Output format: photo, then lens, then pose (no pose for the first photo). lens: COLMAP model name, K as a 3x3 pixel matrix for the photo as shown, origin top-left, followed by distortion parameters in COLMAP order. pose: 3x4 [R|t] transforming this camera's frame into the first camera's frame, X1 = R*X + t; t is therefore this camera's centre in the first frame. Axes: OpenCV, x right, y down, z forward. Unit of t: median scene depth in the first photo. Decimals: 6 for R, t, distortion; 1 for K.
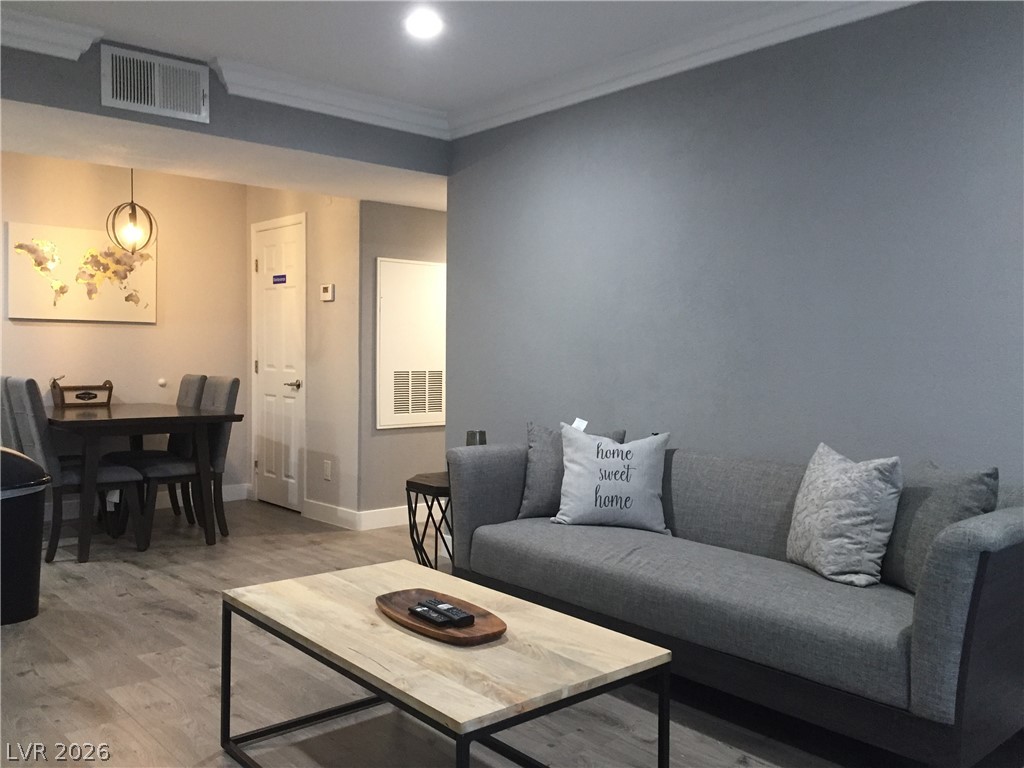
lens RADIAL K [[878.2, 0, 511.3], [0, 878.2, 380.2], [0, 0, 1]] dist [0.057248, -0.050811]
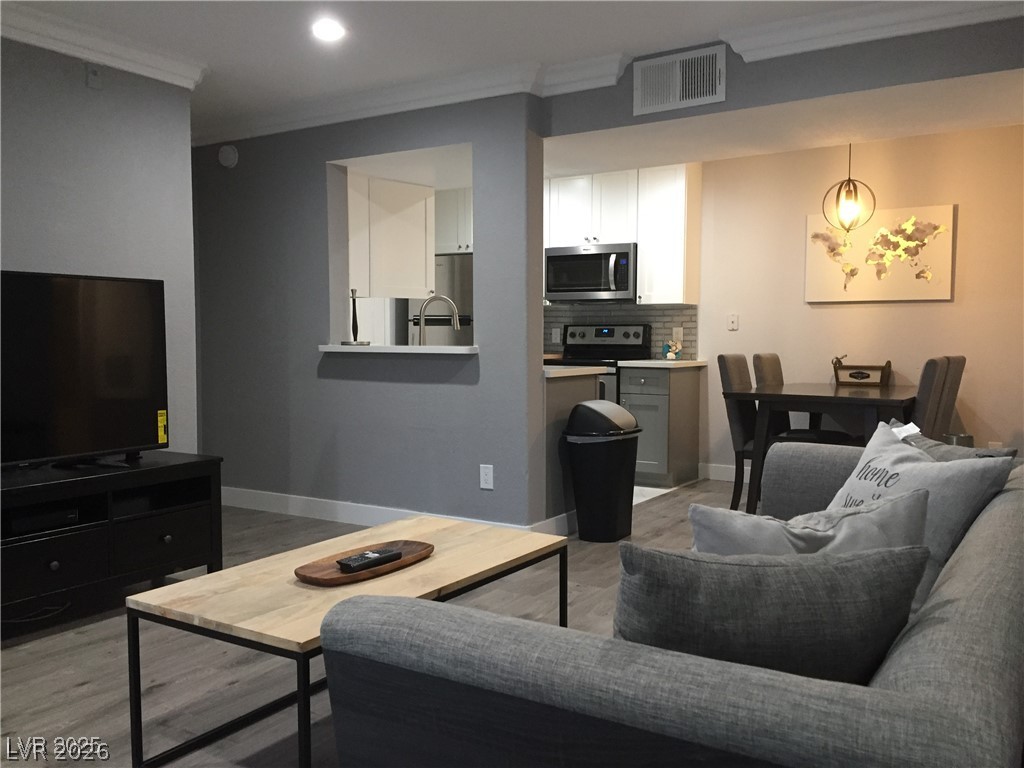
lens RADIAL K [[878.2, 0, 514.3], [0, 878.2, 389.6], [0, 0, 1]] dist [0.057248, -0.050811]
pose [[0.278499, 0.050252, -0.959121, 0.378257], [-0.027653, 0.998636, 0.044293, 0.000122], [0.960038, 0.014187, 0.279508, 0.326923]]
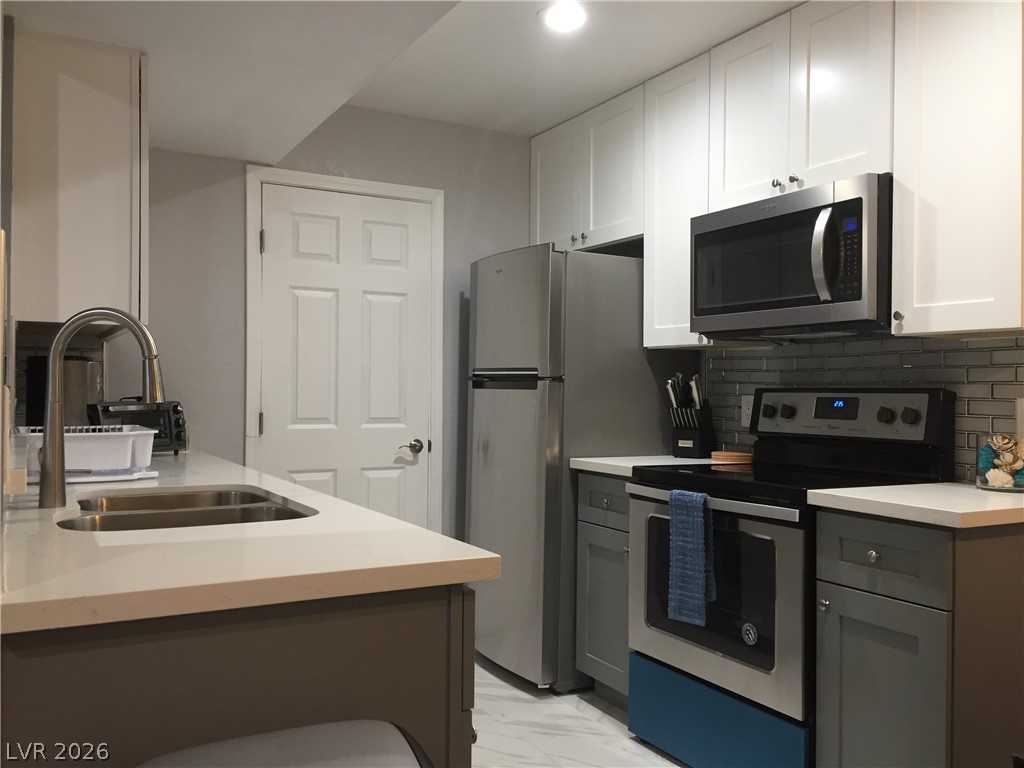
lens RADIAL K [[878.2, 0, 510.3], [0, 878.2, 391.4], [0, 0, 1]] dist [0.057248, -0.050811]
pose [[-0.221630, -0.009063, -0.975089, -0.202862], [-0.039297, 0.999228, -0.000355, -0.029053], [0.974339, 0.038240, -0.221815, 0.703238]]
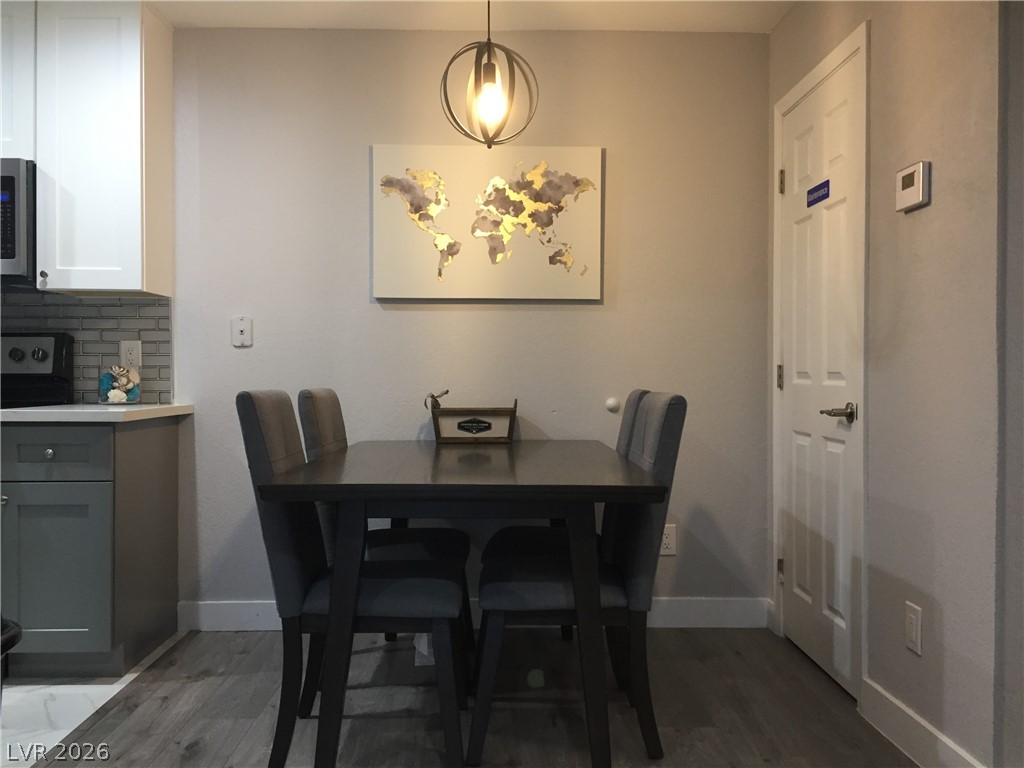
lens RADIAL K [[878.2, 0, 511.0], [0, 878.2, 380.3], [0, 0, 1]] dist [0.057248, -0.050811]
pose [[0.768090, -0.003750, -0.640331, -0.087836], [-0.013240, 0.999676, -0.021736, 0.000132], [0.640205, 0.025173, 0.767791, 0.557407]]
